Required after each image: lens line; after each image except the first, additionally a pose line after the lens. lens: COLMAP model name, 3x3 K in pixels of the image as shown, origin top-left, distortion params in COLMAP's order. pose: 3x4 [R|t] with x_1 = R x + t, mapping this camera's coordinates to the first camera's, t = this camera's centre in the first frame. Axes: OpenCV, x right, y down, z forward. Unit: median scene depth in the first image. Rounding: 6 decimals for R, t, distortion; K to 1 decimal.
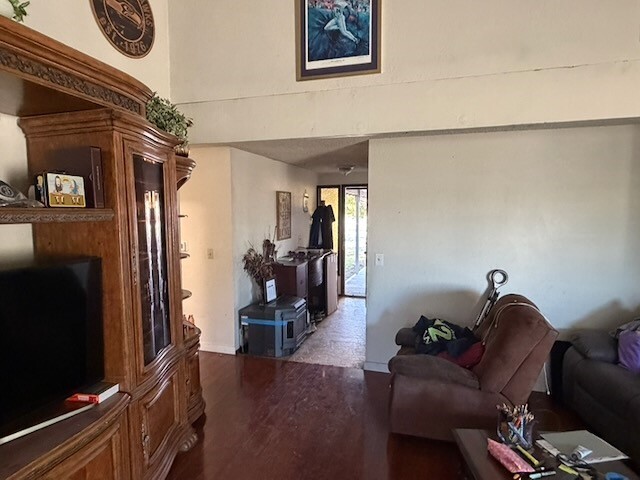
lens RADIAL K [[383.4, 0, 318.9], [0, 383.4, 242.5], [0, 0, 1]] dist [0.006028, -0.000107]
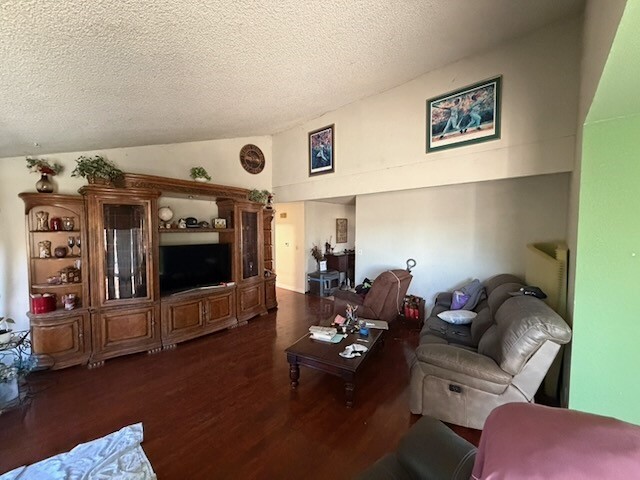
lens RADIAL K [[255.2, 0, 319.3], [0, 255.2, 240.0], [0, 0, 1]] dist [0.001033, 0.000186]
pose [[0.904112, 0.023419, -0.426654, 0.739836], [-0.037770, 0.998969, -0.025203, 0.028708], [0.425624, 0.038901, 0.904064, -0.466938]]
